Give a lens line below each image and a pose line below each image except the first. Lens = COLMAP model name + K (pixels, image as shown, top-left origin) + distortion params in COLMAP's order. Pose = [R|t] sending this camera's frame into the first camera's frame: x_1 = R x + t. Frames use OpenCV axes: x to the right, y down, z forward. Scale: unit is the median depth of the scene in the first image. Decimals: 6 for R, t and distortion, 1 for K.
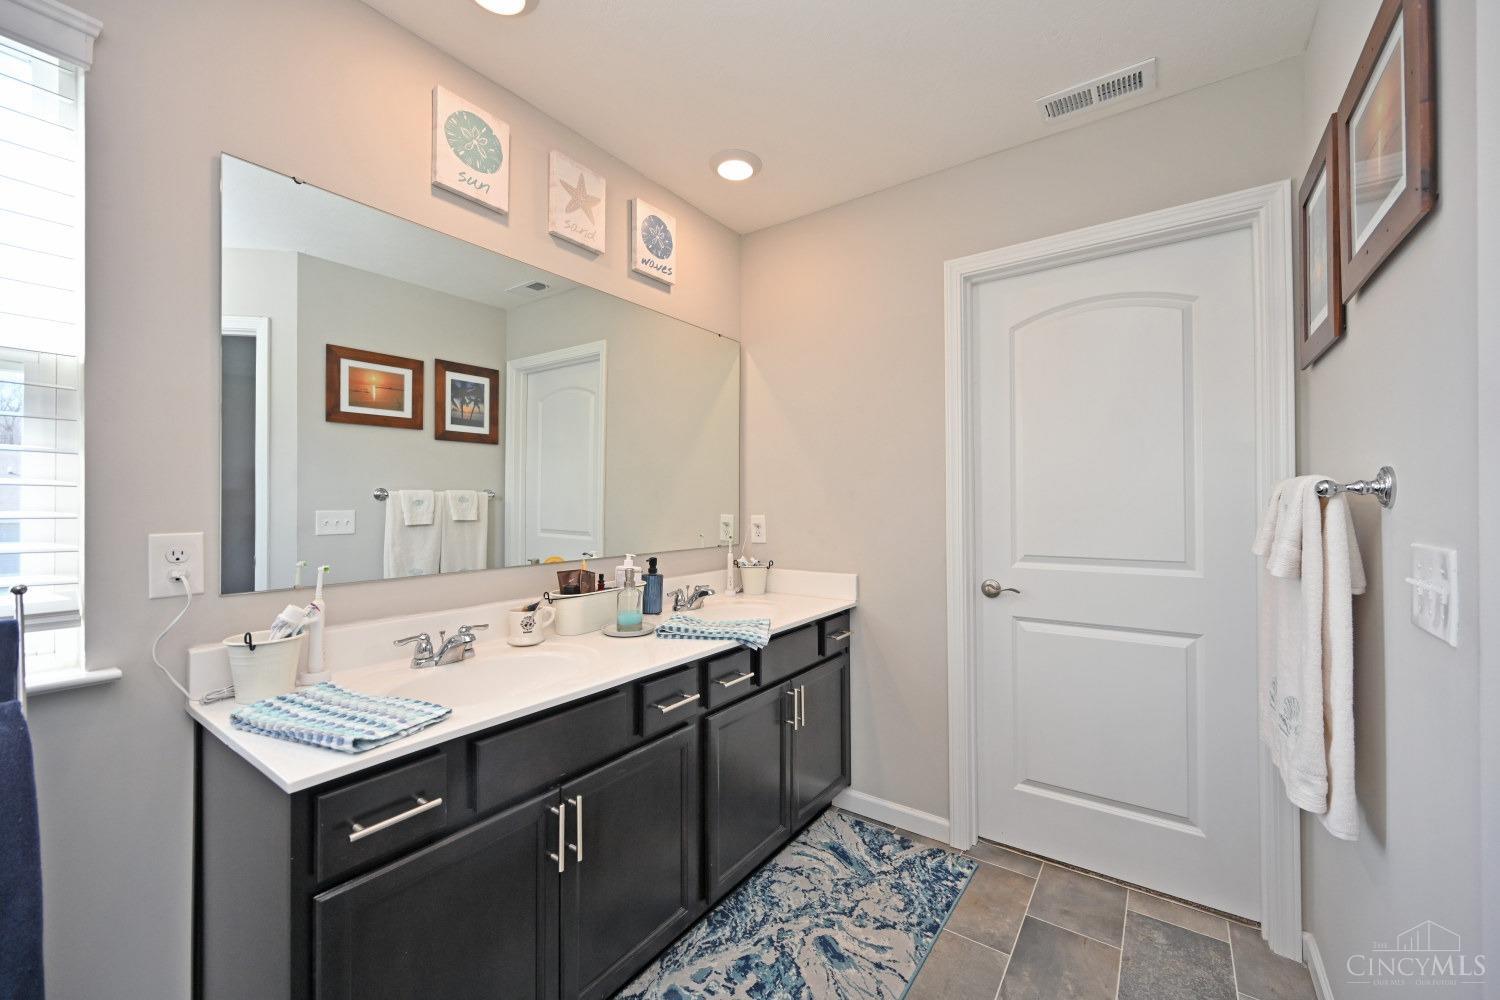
lens RADIAL K [[593.2, 0, 747.4], [0, 593.2, 497.4], [0, 0, 1]] dist [0.003296, 0.000146]
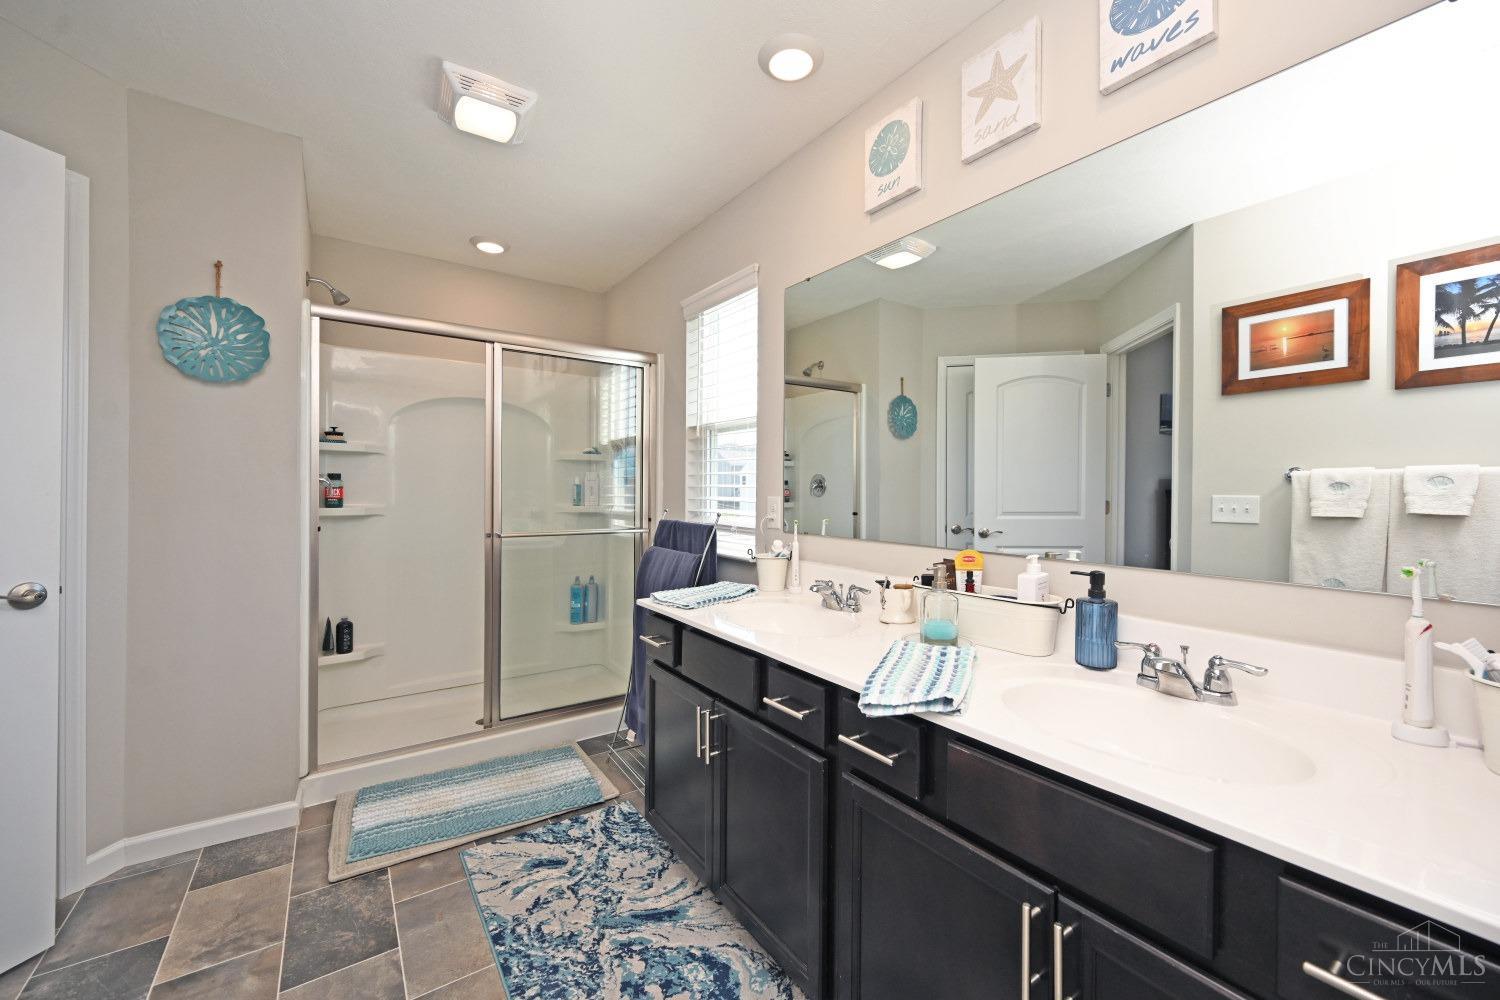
lens RADIAL K [[593.2, 0, 773.8], [0, 593.2, 533.4], [0, 0, 1]] dist [0.003296, 0.000146]
pose [[-0.299947, 0.076509, -0.950883, 0.804923], [0.005354, 0.996898, 0.078523, 0.017466], [0.953941, 0.018462, -0.299426, 1.325567]]
